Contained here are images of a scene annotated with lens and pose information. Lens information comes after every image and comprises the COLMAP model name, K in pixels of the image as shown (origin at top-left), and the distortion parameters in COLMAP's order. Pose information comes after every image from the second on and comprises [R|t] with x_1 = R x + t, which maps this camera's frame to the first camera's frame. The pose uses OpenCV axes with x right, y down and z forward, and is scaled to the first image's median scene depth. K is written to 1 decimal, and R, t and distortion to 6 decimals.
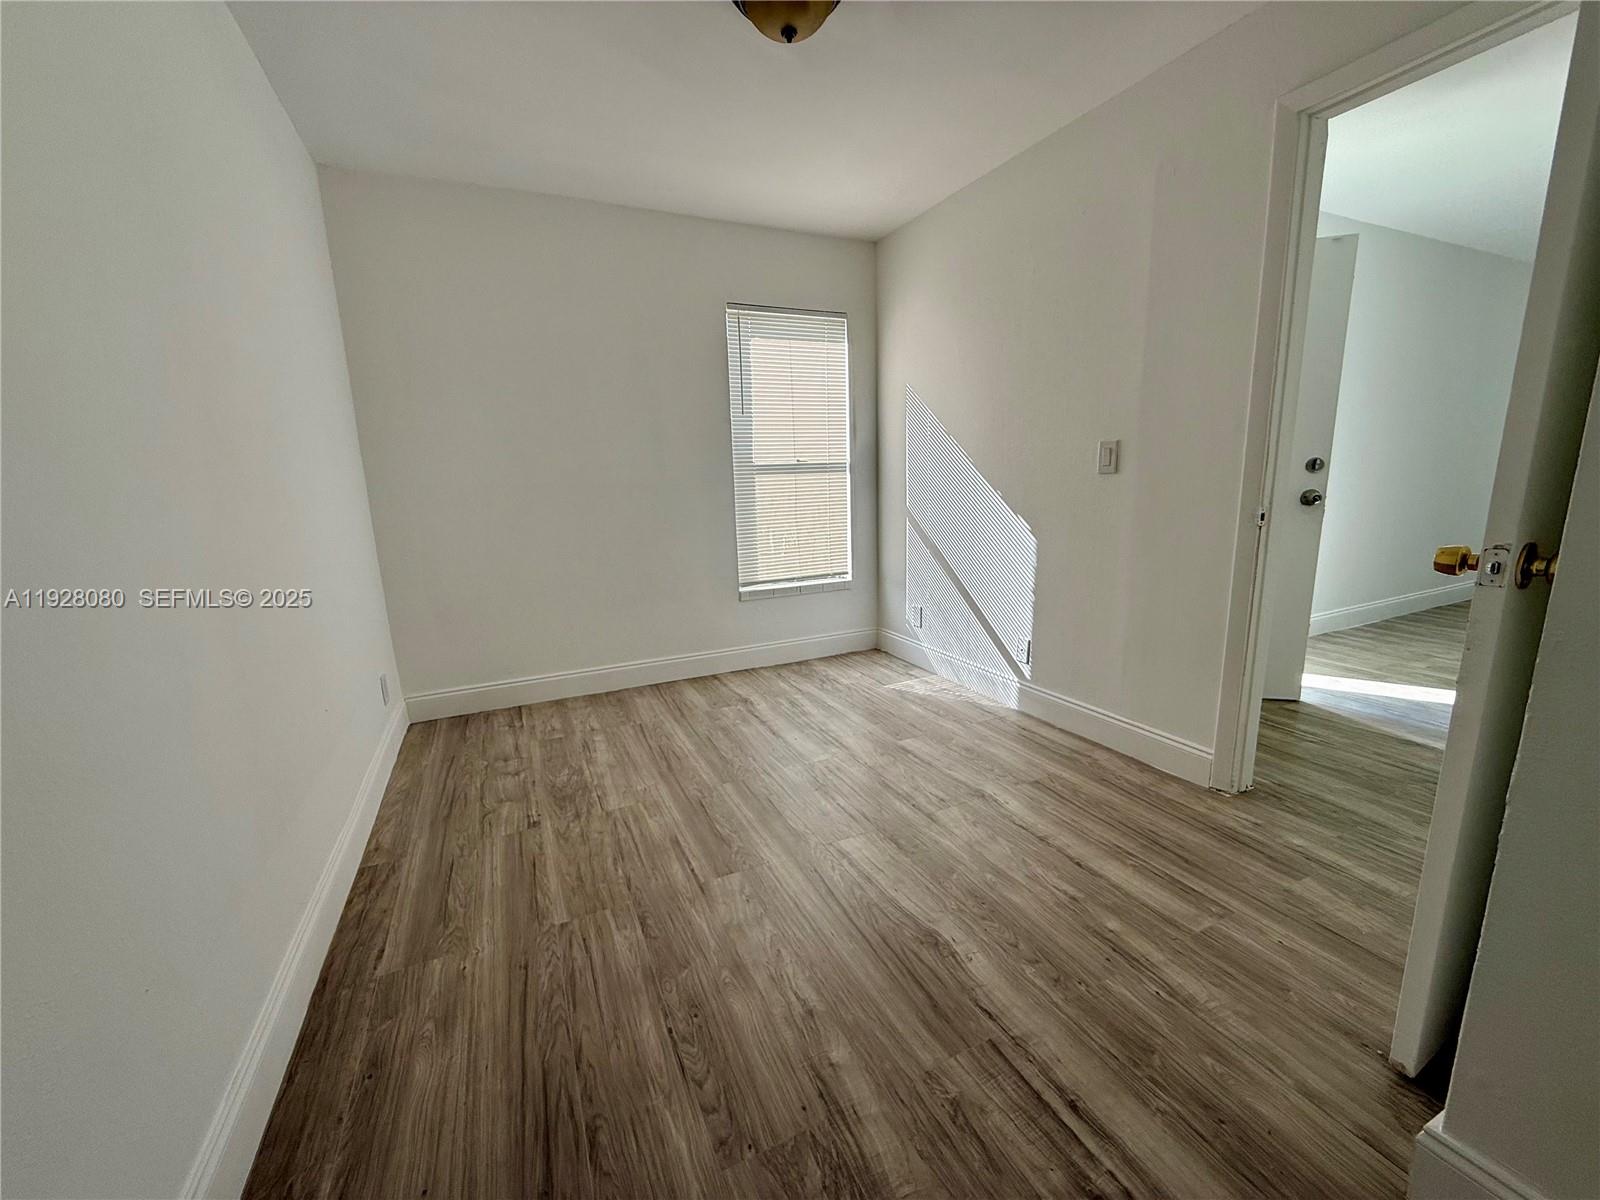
lens RADIAL K [[636.0, 0, 791.0], [0, 636.0, 600.5], [0, 0, 1]] dist [-0.000564, -0.000359]
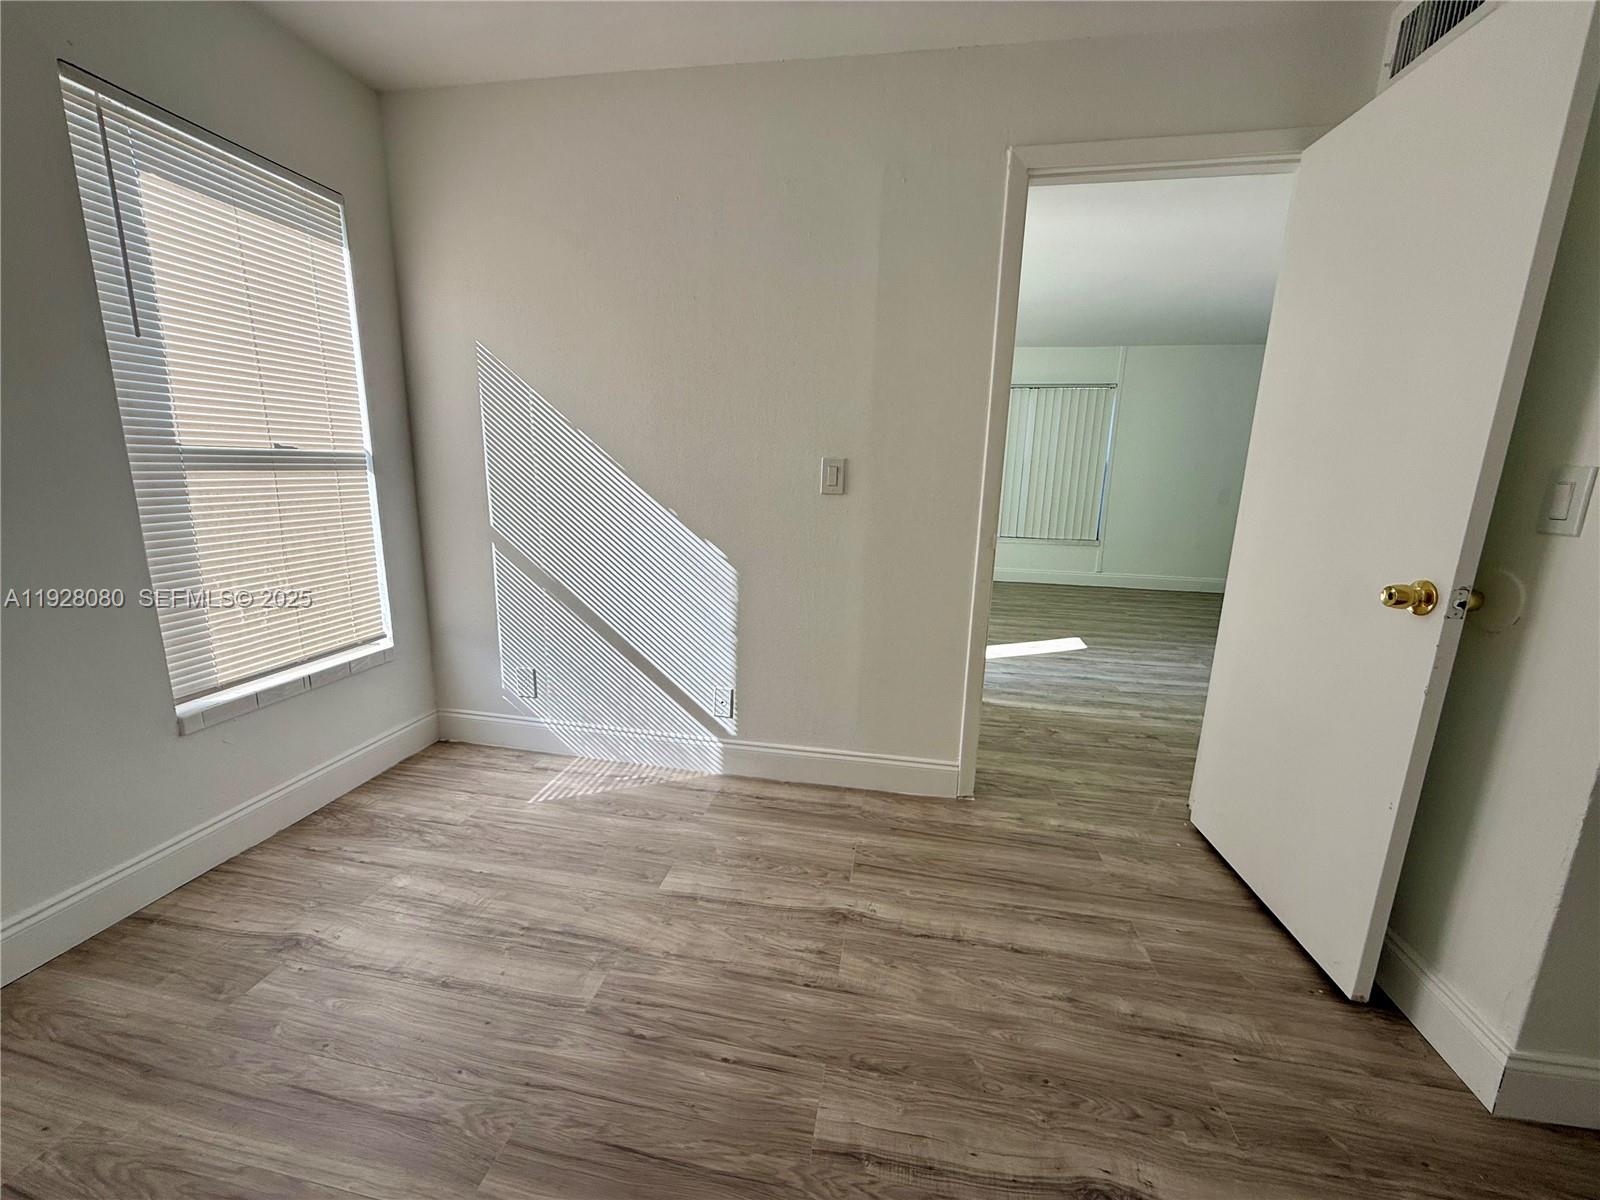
lens RADIAL K [[636.0, 0, 791.0], [0, 636.0, 600.5], [0, 0, 1]] dist [-0.000564, -0.000359]
pose [[0.579071, -0.122747, 0.805984, -0.227263], [0.115352, 0.990991, 0.068046, -0.096892], [-0.807076, 0.053568, 0.588013, 0.427561]]
